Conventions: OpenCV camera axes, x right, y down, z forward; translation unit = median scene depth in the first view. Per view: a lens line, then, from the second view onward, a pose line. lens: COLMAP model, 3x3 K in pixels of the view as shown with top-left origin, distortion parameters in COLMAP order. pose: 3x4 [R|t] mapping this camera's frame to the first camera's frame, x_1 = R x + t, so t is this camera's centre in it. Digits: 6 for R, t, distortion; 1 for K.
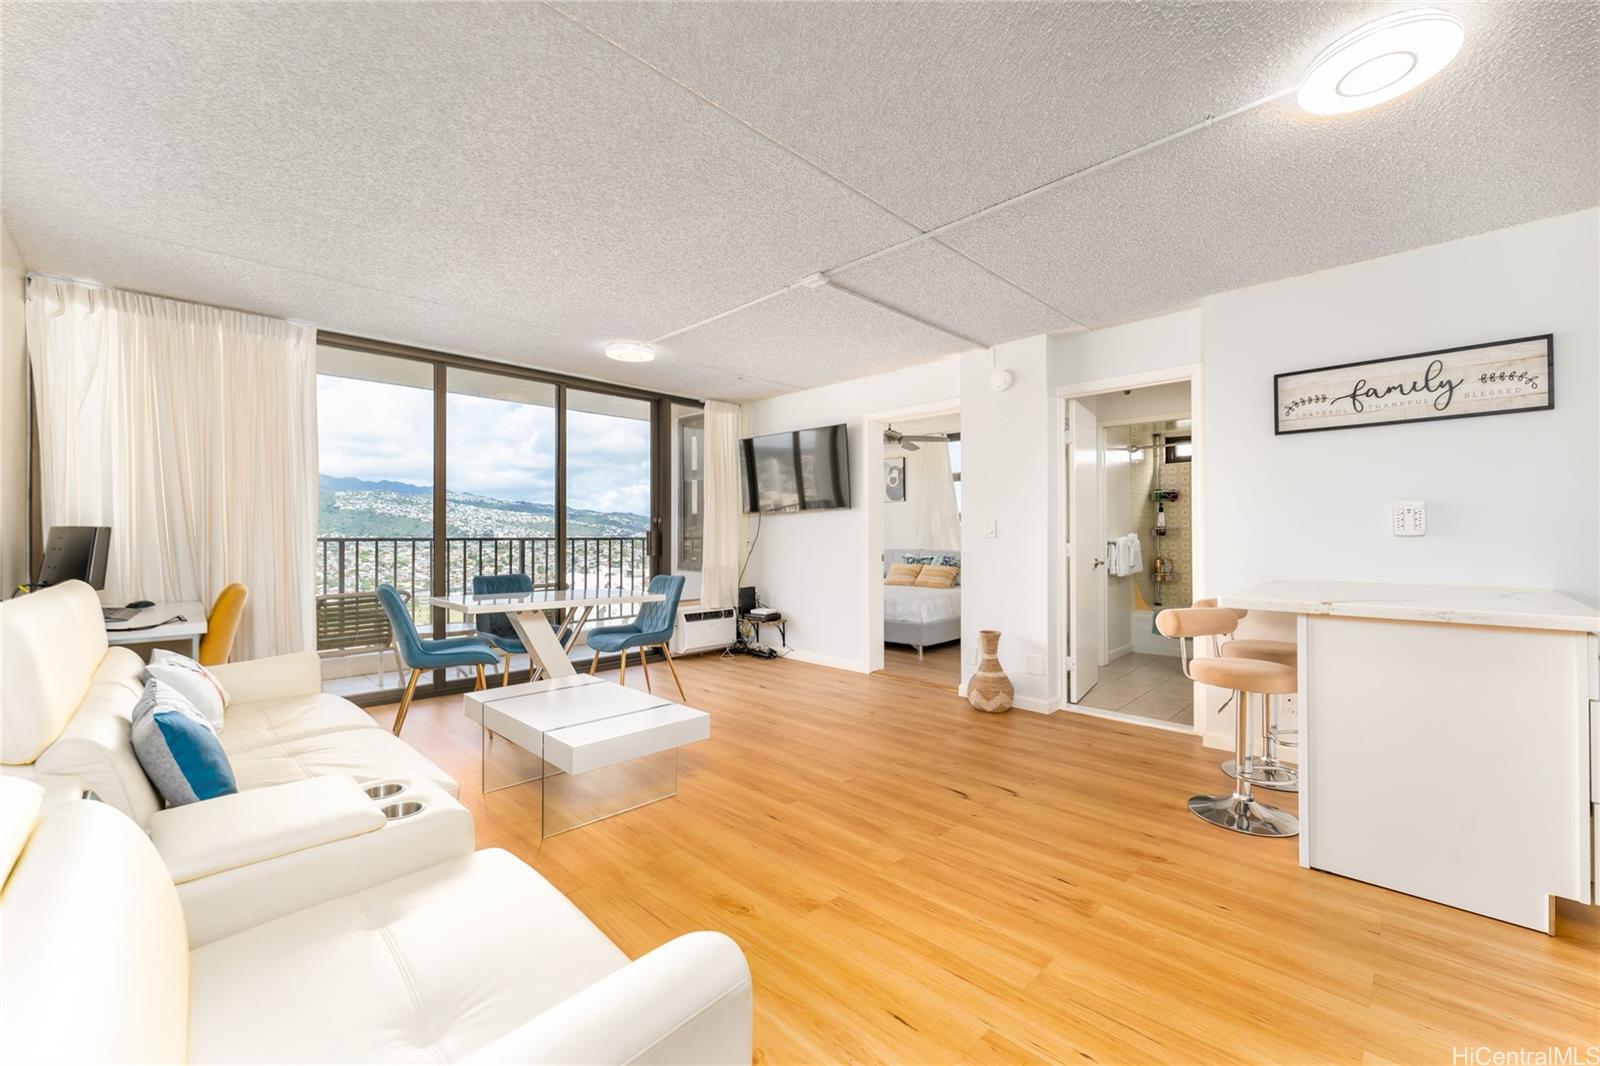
lens RADIAL K [[643.0, 0, 794.6], [0, 643.0, 531.7], [0, 0, 1]] dist [0.000063, 0.000636]
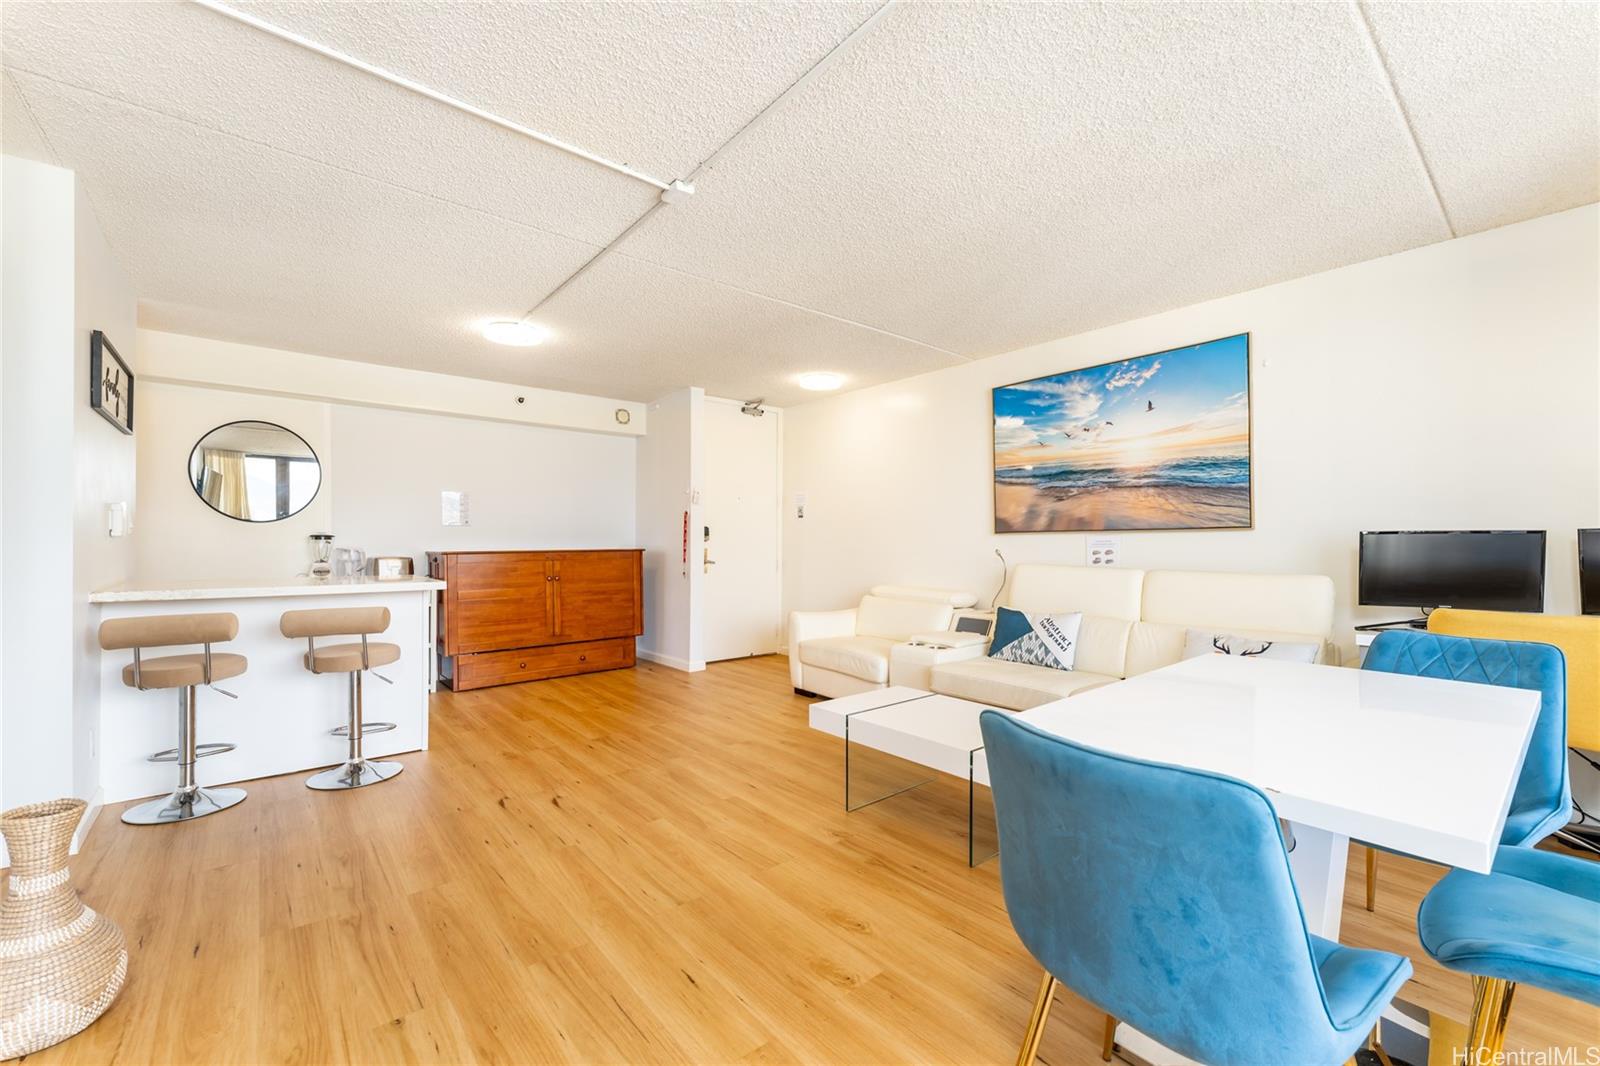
lens RADIAL K [[644.9, 0, 799.0], [0, 644.9, 538.3], [0, 0, 1]] dist [-0.001886, 0.000011]
pose [[-0.995871, -0.002322, 0.090754, -0.175291], [-0.003547, 0.999905, -0.013329, 0.016104], [-0.090714, -0.013596, -0.995784, 1.715949]]
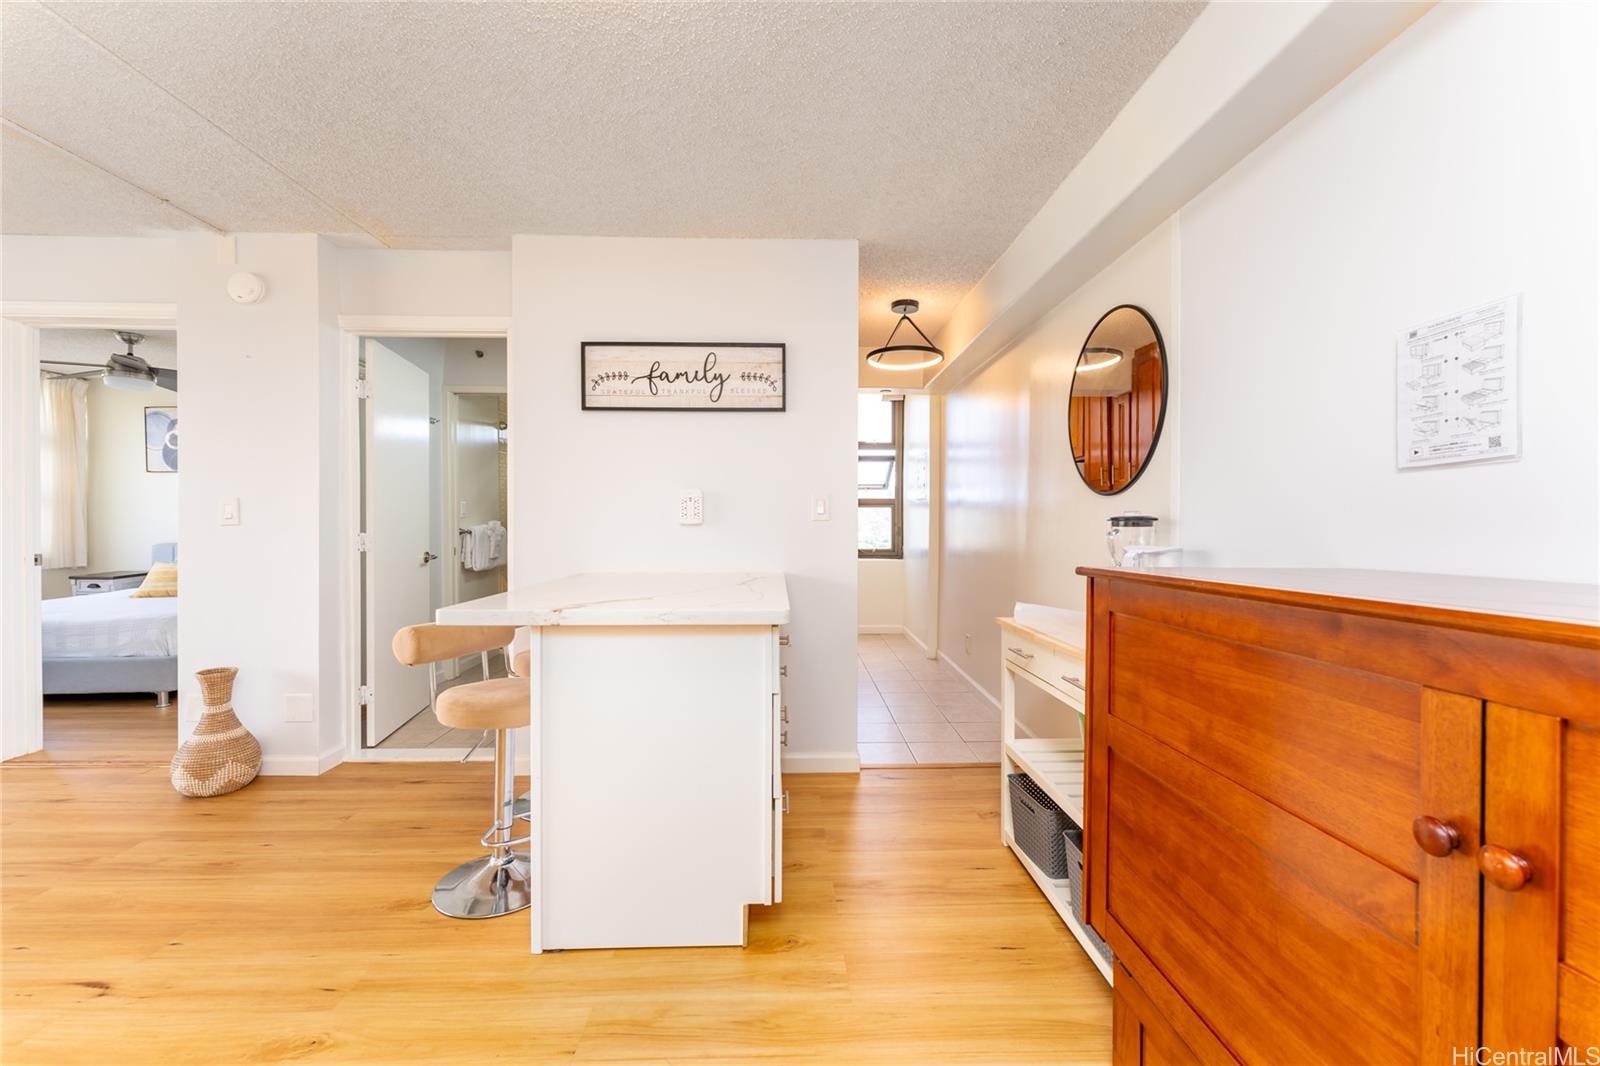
lens RADIAL K [[641.0, 0, 801.2], [0, 641.0, 529.4], [0, 0, 1]] dist [-0.000460, -0.000253]
pose [[0.684079, -0.001064, 0.729407, 0.310938], [-0.008970, 0.999911, 0.009870, 0.002836], [-0.729353, -0.013295, 0.684009, 0.173328]]
